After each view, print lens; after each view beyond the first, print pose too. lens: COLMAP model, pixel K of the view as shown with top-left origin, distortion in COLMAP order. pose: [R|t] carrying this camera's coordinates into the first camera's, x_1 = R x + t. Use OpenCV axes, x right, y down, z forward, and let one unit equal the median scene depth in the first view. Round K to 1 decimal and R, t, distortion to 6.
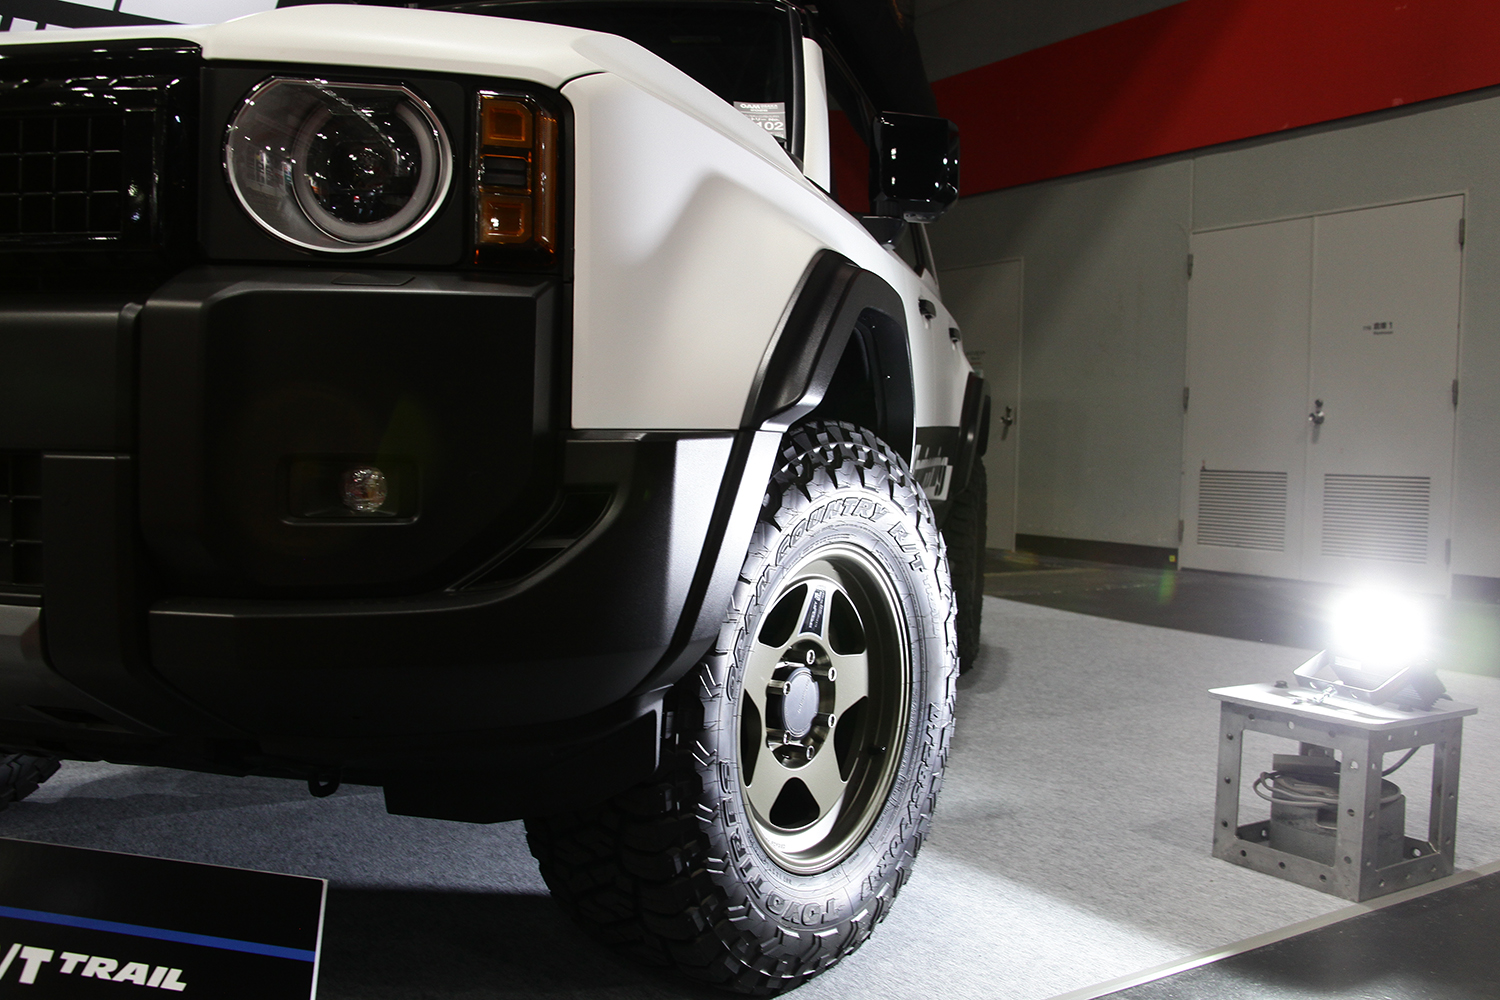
lens RADIAL K [[1297.9, 0, 750.0], [0, 1297.9, 500.0], [0, 0, 1]] dist [-0.138483, 0.130715]
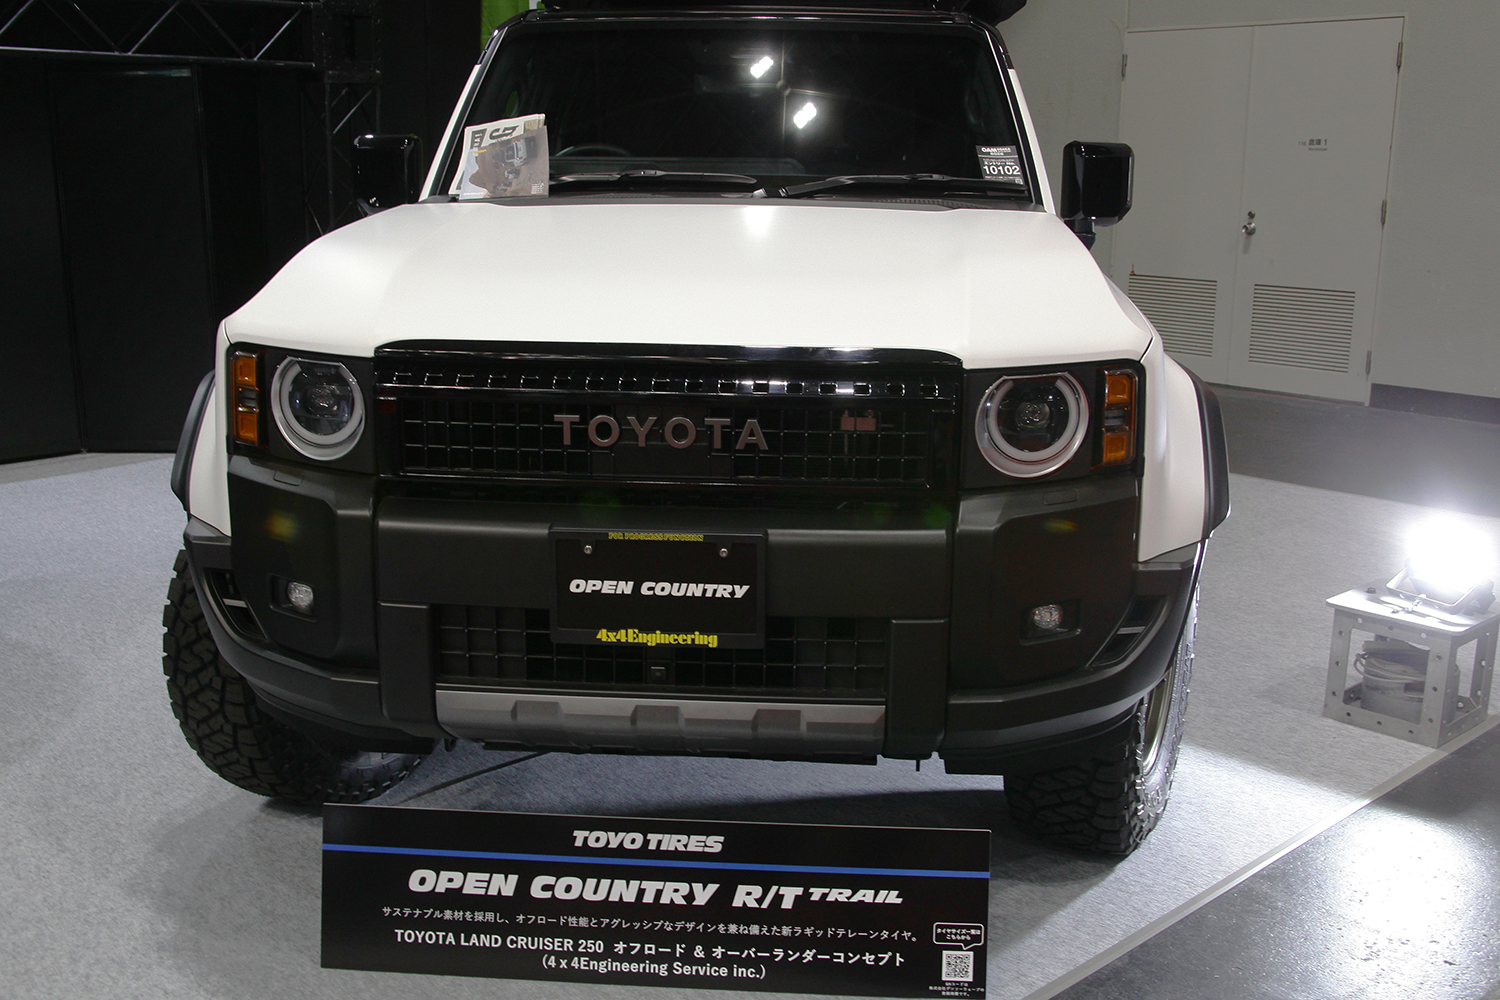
lens RADIAL K [[1483.2, 0, 750.0], [0, 1483.2, 500.0], [0, 0, 1]] dist [-0.100269, 0.127397]
pose [[0.985216, -0.053406, 0.162781, -0.548862], [0.021311, 0.980993, 0.192867, -0.299191], [-0.169987, -0.186547, 0.967628, -0.438429]]
